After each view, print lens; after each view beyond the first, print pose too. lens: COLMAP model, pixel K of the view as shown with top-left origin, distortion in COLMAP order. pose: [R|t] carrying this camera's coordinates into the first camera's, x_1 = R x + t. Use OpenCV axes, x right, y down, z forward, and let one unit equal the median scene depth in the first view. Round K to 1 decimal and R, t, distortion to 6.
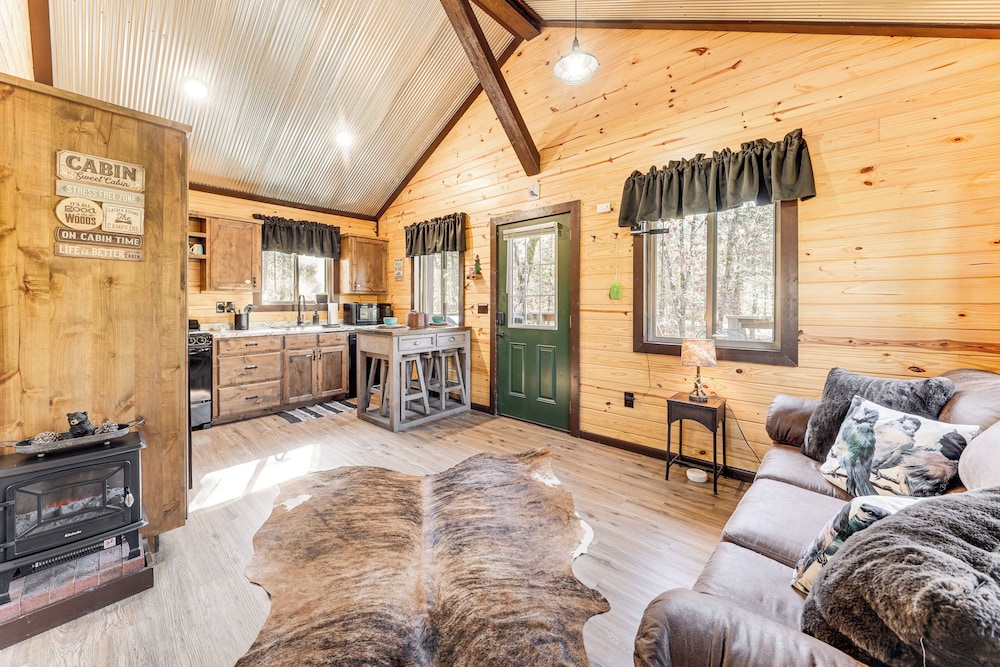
lens RADIAL K [[370.9, 0, 491.8], [0, 370.9, 305.6], [0, 0, 1]] dist [-0.000077, 0.000058]
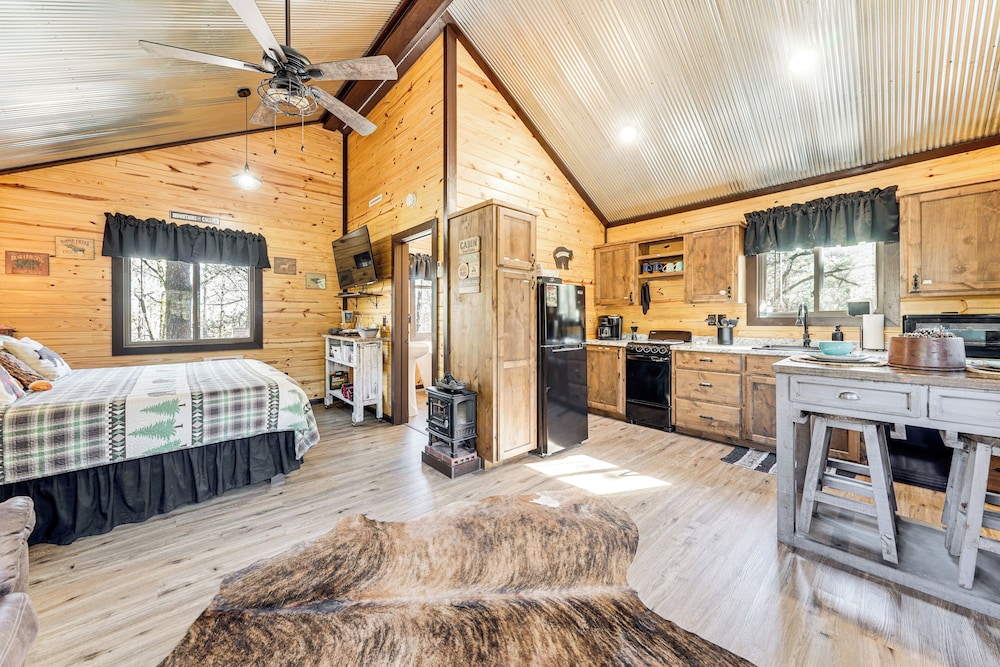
lens RADIAL K [[355.7, 0, 487.1], [0, 355.7, 318.9], [0, 0, 1]] dist [-0.003301, -0.000183]
pose [[-0.118766, 0.002639, -0.992919, 0.289182], [0.000138, 0.999997, 0.002641, -0.001465], [0.992922, 0.000177, -0.118766, 0.537884]]
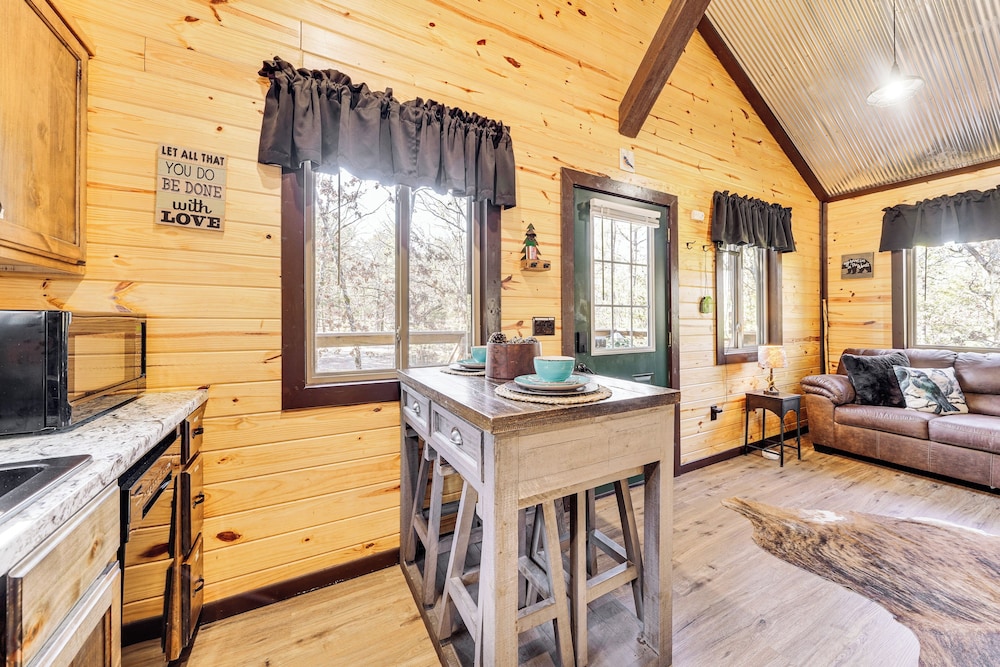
lens RADIAL K [[380.8, 0, 527.5], [0, 380.8, 318.8], [0, 0, 1]] dist [-0.000471, -0.000077]
pose [[0.291923, 0.002132, 0.956439, -0.584274], [0.005263, 0.999979, -0.003835, -0.001018], [-0.956427, 0.006153, 0.291906, 0.891985]]
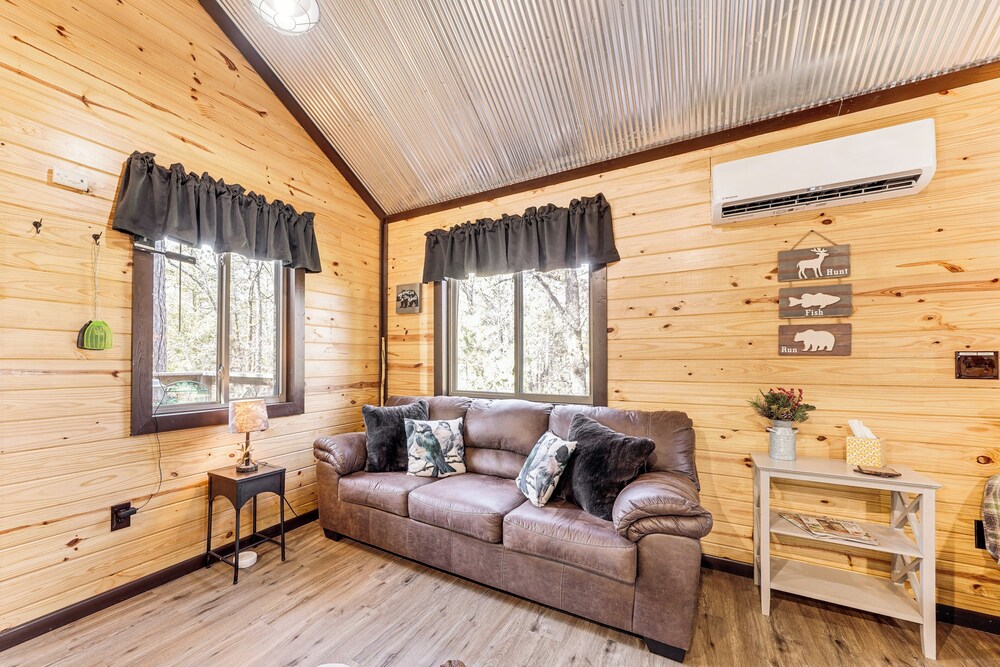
lens RADIAL K [[395.3, 0, 446.8], [0, 395.3, 353.9], [0, 0, 1]] dist [-0.007116, -0.000180]
pose [[-0.173360, 0.018607, 0.984683, -0.271784], [0.002076, 0.999826, -0.018527, 0.000890], [-0.984856, -0.001167, -0.173368, 0.443123]]
